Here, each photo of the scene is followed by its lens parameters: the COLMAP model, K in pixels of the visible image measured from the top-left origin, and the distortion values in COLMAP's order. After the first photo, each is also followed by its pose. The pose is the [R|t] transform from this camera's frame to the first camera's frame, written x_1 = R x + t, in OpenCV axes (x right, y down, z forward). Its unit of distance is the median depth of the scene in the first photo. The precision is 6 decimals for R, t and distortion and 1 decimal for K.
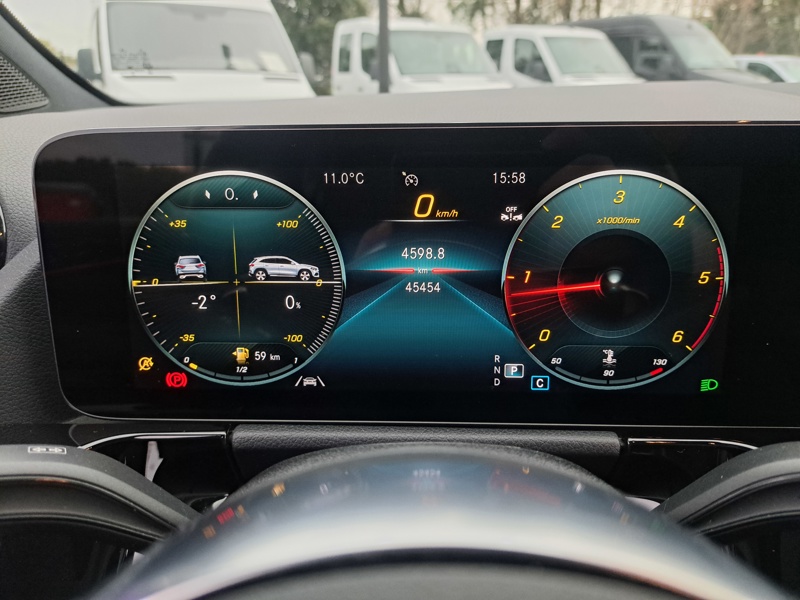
lens RADIAL K [[580.5, 0, 411.4], [0, 580.5, 290.4], [0, 0, 1]] dist [0.035120, -0.035562]
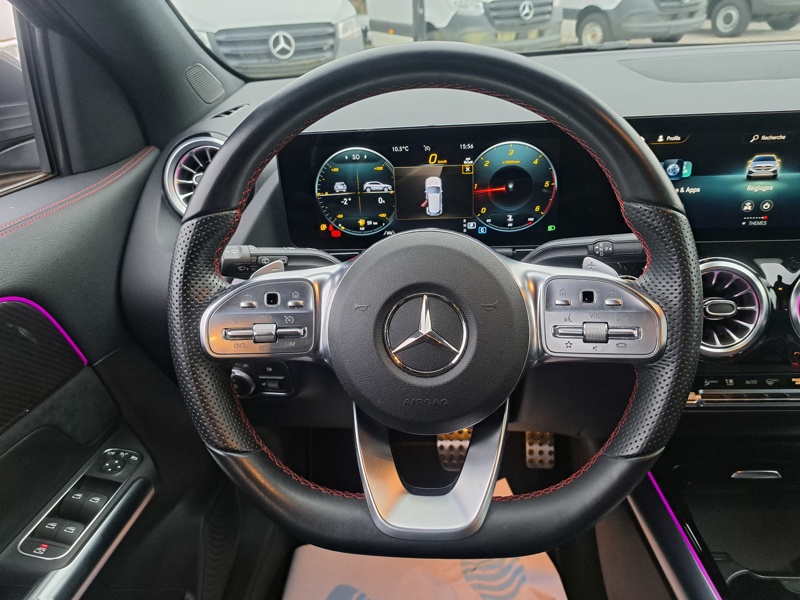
lens RADIAL K [[613.7, 0, 426.4], [0, 613.7, 304.0], [0, 0, 1]] dist [0.034442, -0.044932]
pose [[0.997470, -0.022800, -0.067328, 0.147702], [0.034577, 0.983185, 0.179311, -0.007312], [0.062108, -0.181185, 0.981486, -1.591289]]
